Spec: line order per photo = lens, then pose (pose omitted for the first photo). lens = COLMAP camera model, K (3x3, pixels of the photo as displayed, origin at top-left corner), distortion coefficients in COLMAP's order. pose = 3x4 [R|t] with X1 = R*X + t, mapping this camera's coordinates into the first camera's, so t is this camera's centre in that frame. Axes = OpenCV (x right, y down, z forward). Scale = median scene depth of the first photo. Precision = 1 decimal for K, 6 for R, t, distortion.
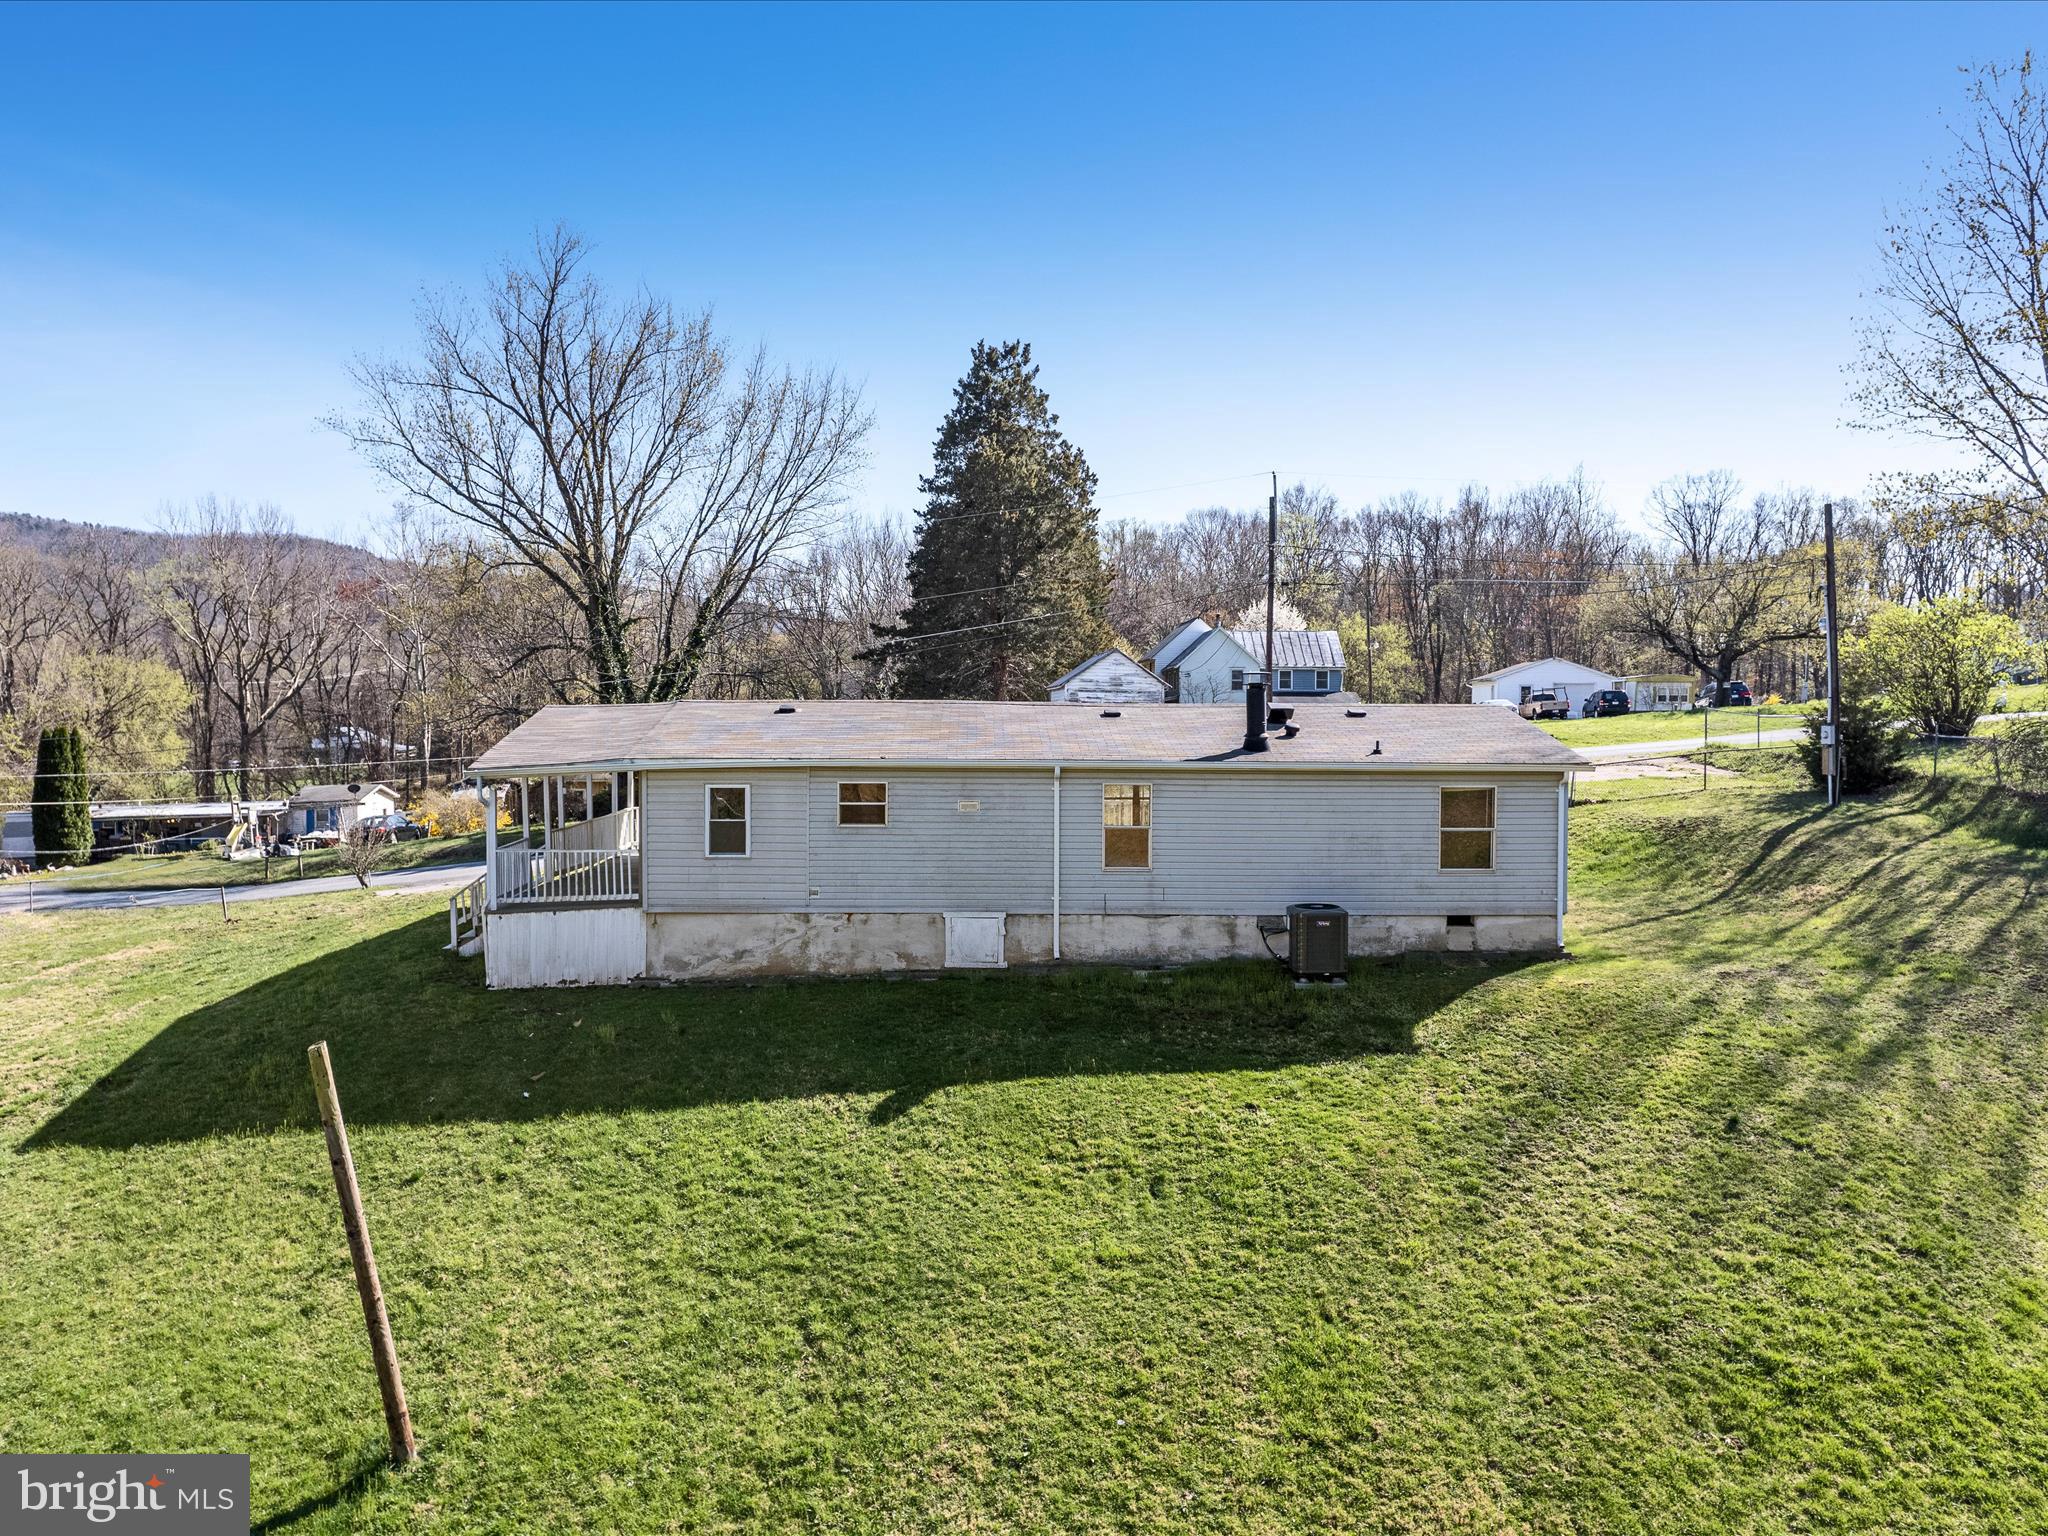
lens RADIAL K [[1514.5, 0, 1026.3], [0, 1514.5, 773.2], [0, 0, 1]] dist [-0.062375, 0.054786]
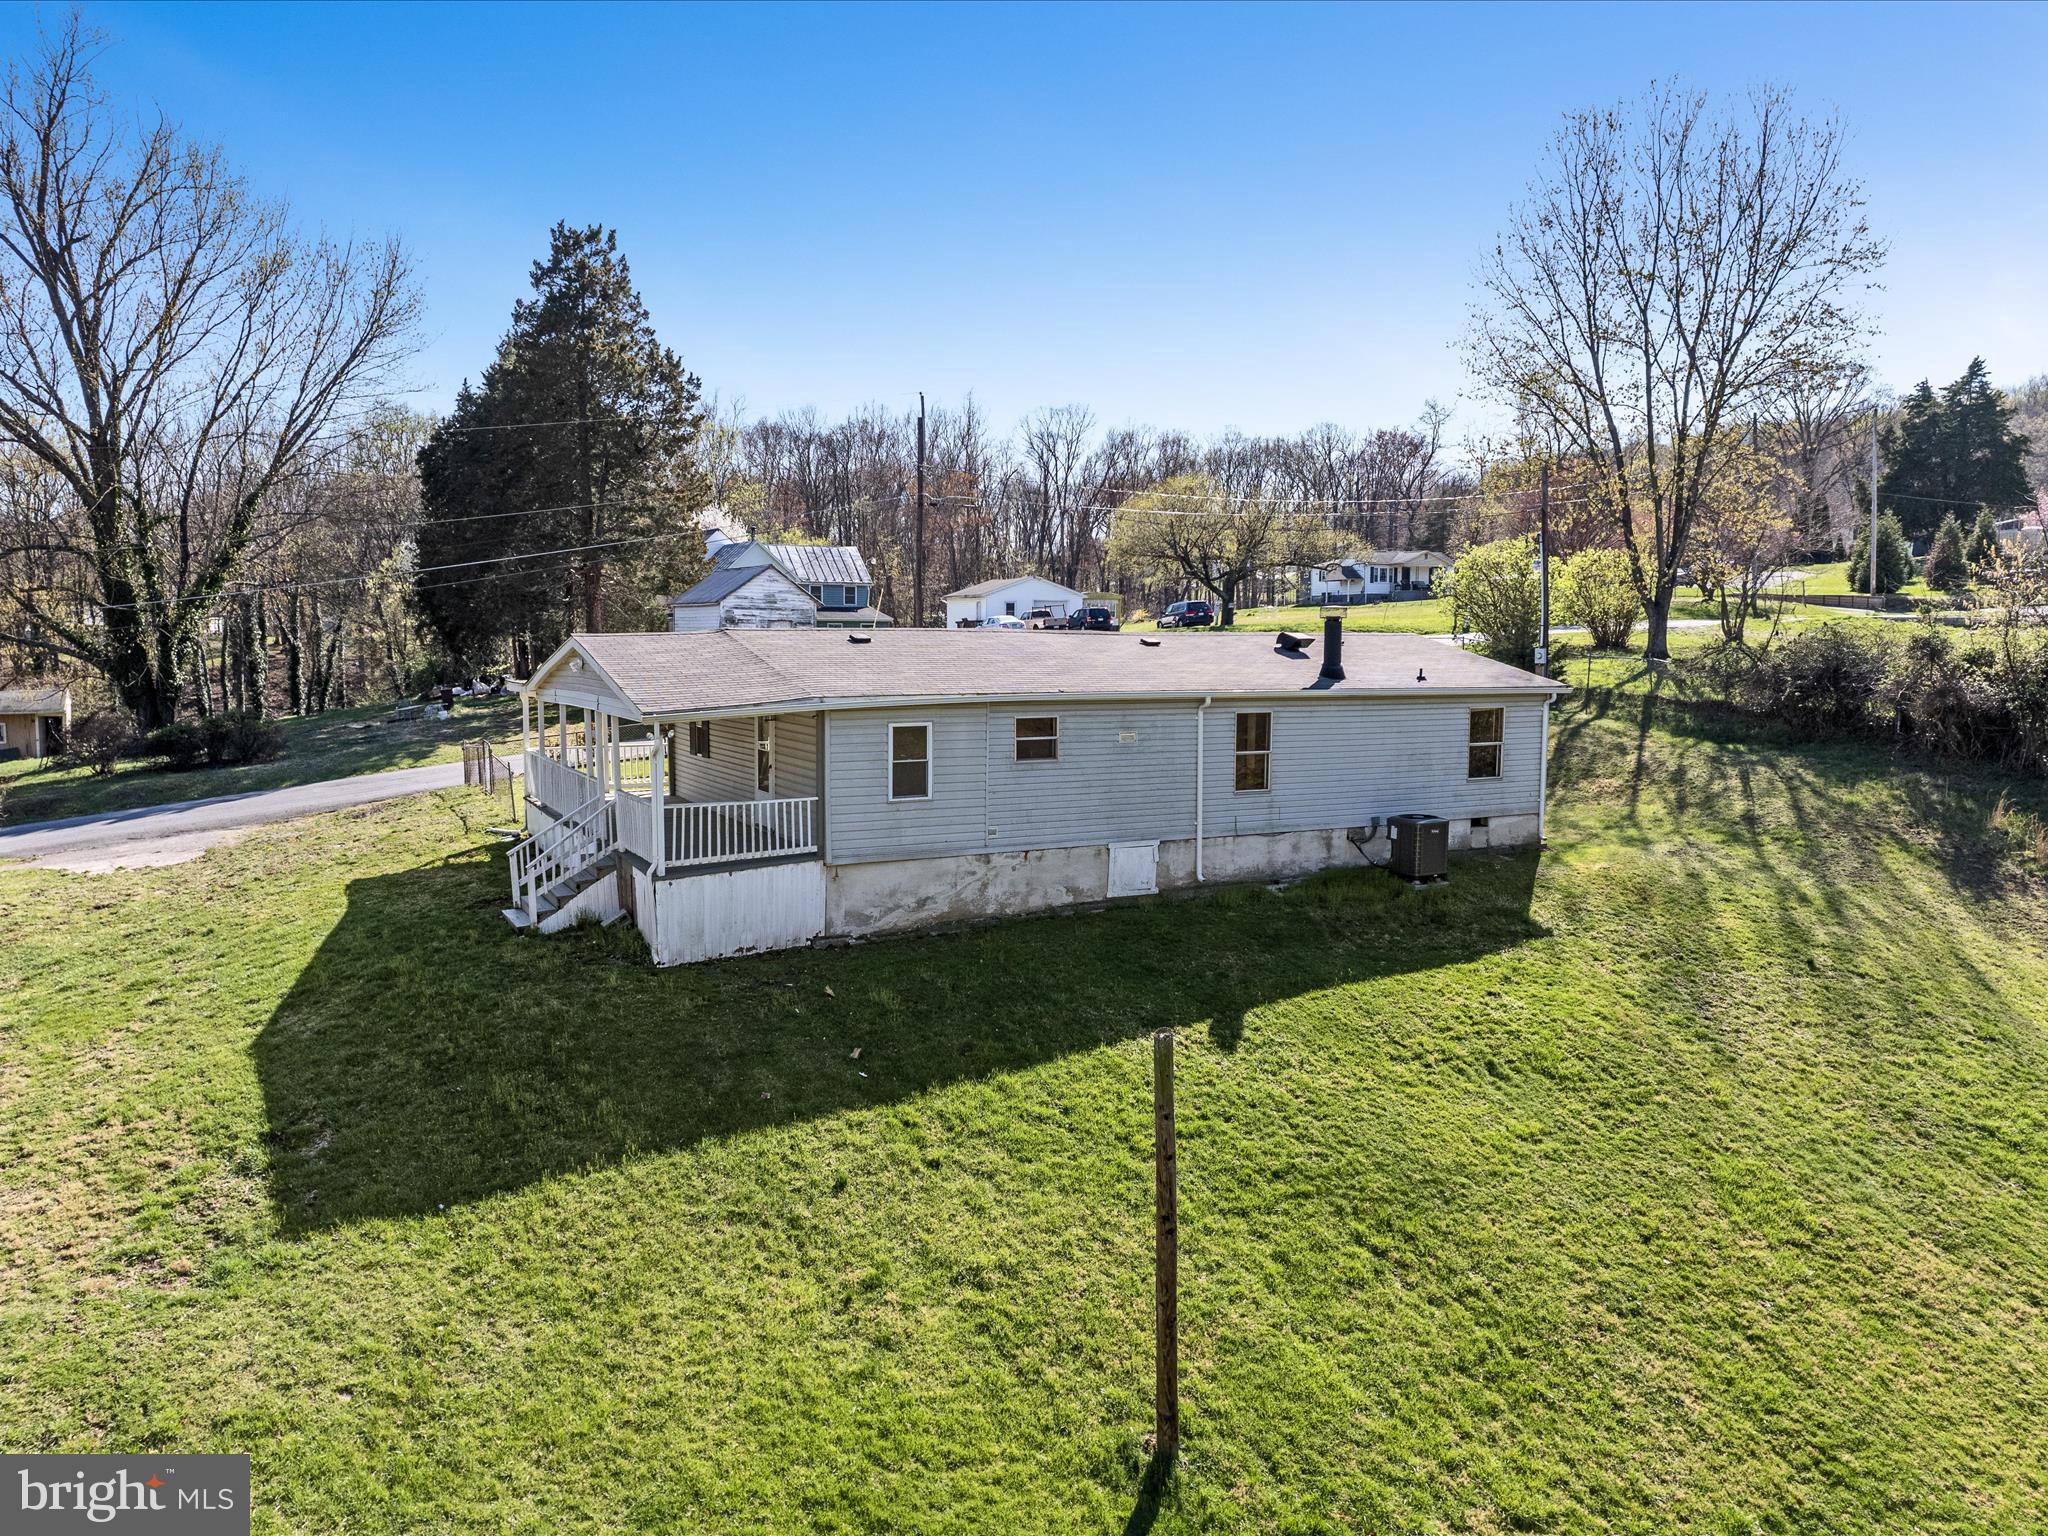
lens RADIAL K [[1514.5, 0, 1026.3], [0, 1514.5, 773.2], [0, 0, 1]] dist [-0.062375, 0.054786]
pose [[0.879768, -0.042876, 0.473465, -0.576346], [0.013824, 0.997811, 0.064674, -0.020685], [-0.475201, -0.050353, 0.878435, 0.142927]]
